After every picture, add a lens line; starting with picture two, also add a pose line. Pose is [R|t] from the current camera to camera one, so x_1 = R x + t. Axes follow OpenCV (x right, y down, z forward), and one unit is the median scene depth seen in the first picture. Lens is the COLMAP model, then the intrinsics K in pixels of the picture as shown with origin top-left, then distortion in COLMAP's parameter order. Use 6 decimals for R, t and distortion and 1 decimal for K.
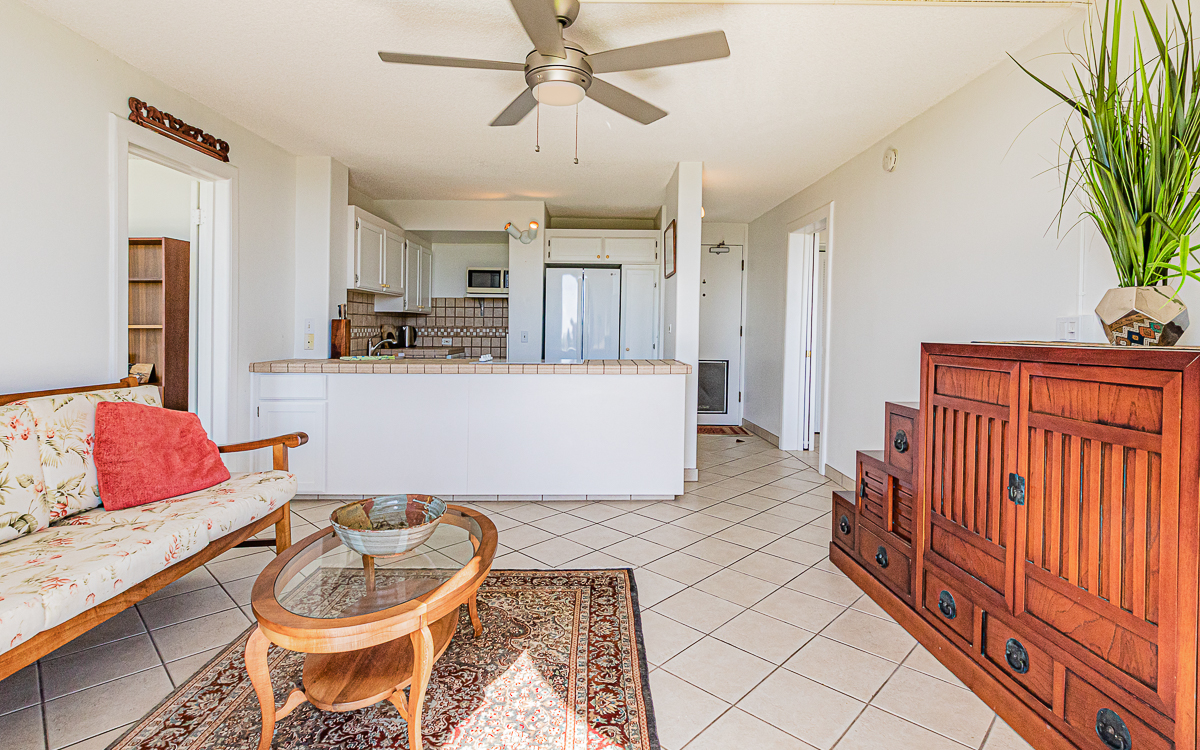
lens RADIAL K [[651.9, 0, 595.4], [0, 651.9, 337.2], [0, 0, 1]] dist [-0.000906, -0.000617]
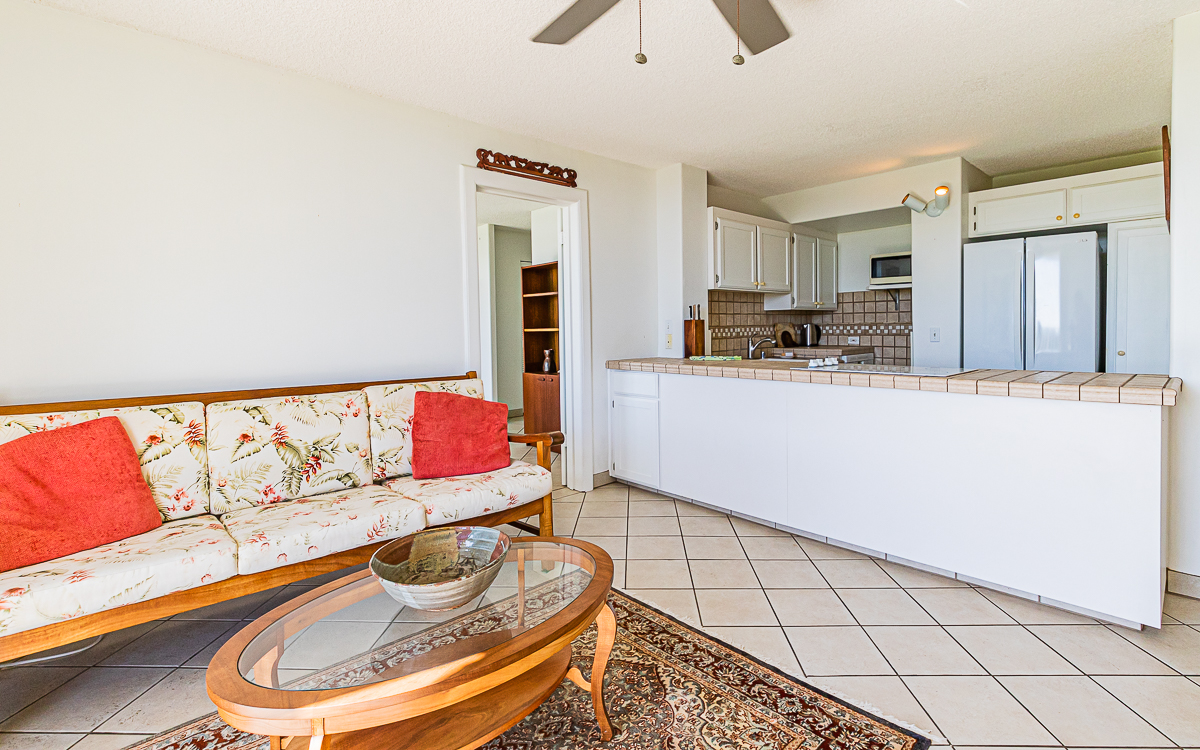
lens RADIAL K [[560.7, 0, 562.2], [0, 560.7, 334.9], [0, 0, 1]] dist [0.001588, 0.000438]
pose [[0.652867, -0.006396, -0.757446, 0.163226], [0.007679, 0.999969, -0.001824, -0.004513], [0.757434, -0.004626, 0.652895, 0.316896]]
